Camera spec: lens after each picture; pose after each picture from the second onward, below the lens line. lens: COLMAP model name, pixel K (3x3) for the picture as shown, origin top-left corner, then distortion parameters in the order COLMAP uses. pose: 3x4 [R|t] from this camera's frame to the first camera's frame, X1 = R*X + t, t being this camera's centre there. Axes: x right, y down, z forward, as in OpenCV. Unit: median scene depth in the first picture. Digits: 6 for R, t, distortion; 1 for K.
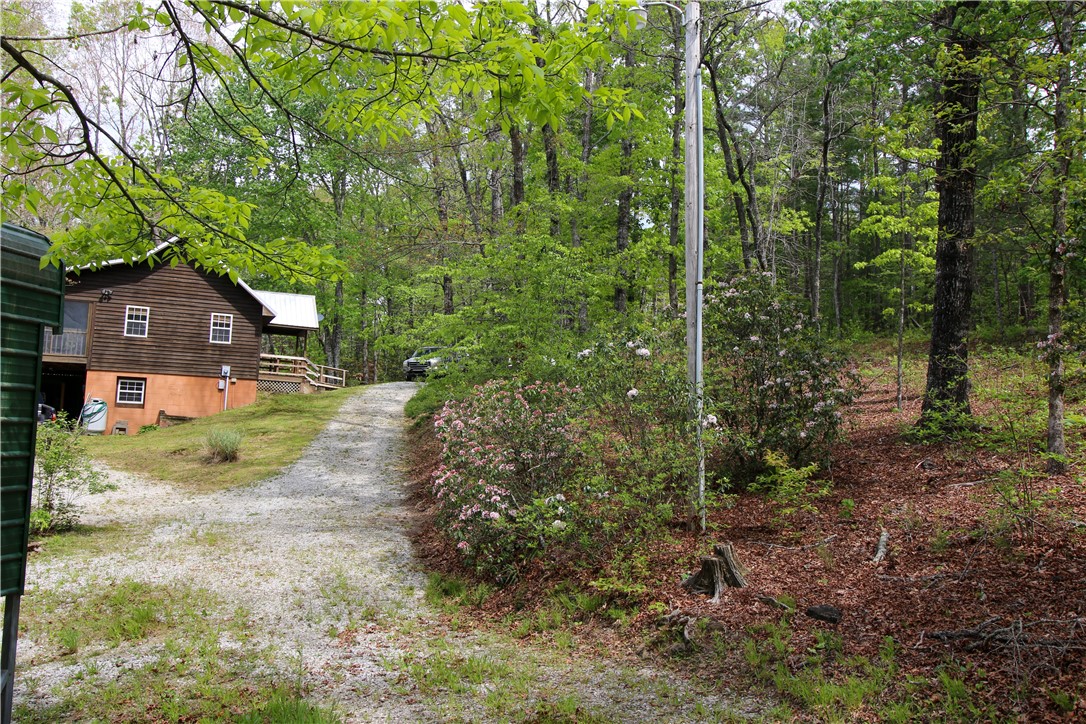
lens RADIAL K [[844.3, 0, 543.2], [0, 844.3, 358.3], [0, 0, 1]] dist [0.000480, -0.000321]
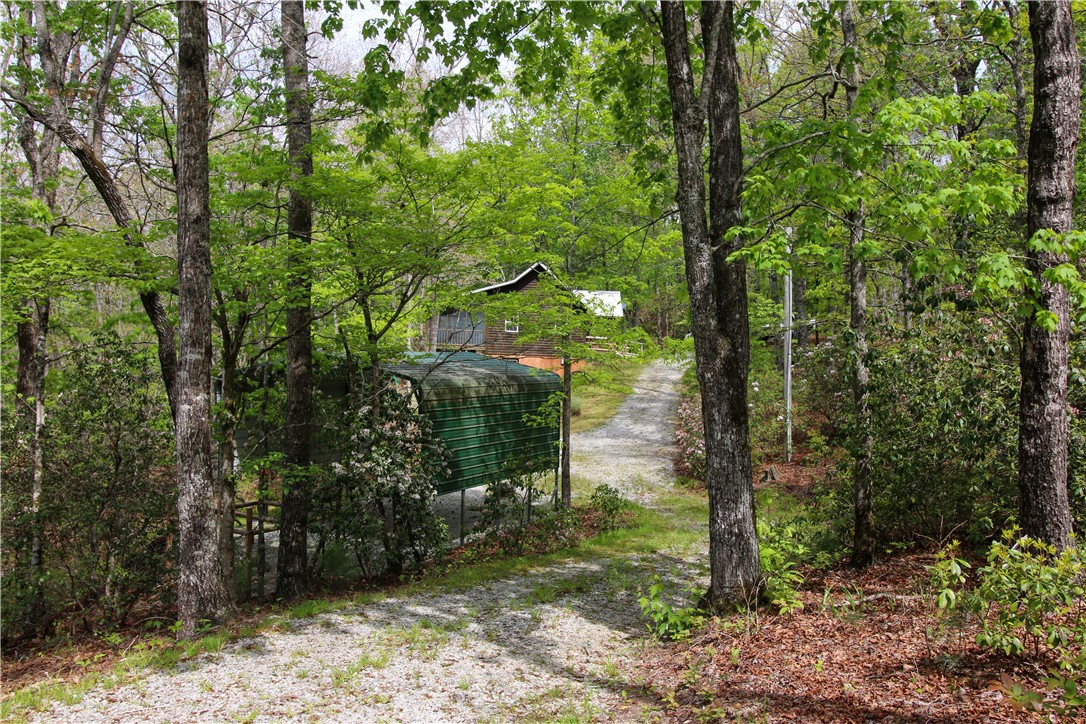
lens RADIAL K [[866.3, 0, 541.8], [0, 866.3, 359.8], [0, 0, 1]] dist [0.010547, -0.001479]
pose [[0.939279, -0.003155, -0.343139, 0.162707], [0.031409, 0.996550, 0.076815, -0.124990], [0.341713, -0.082929, 0.936138, -0.644629]]
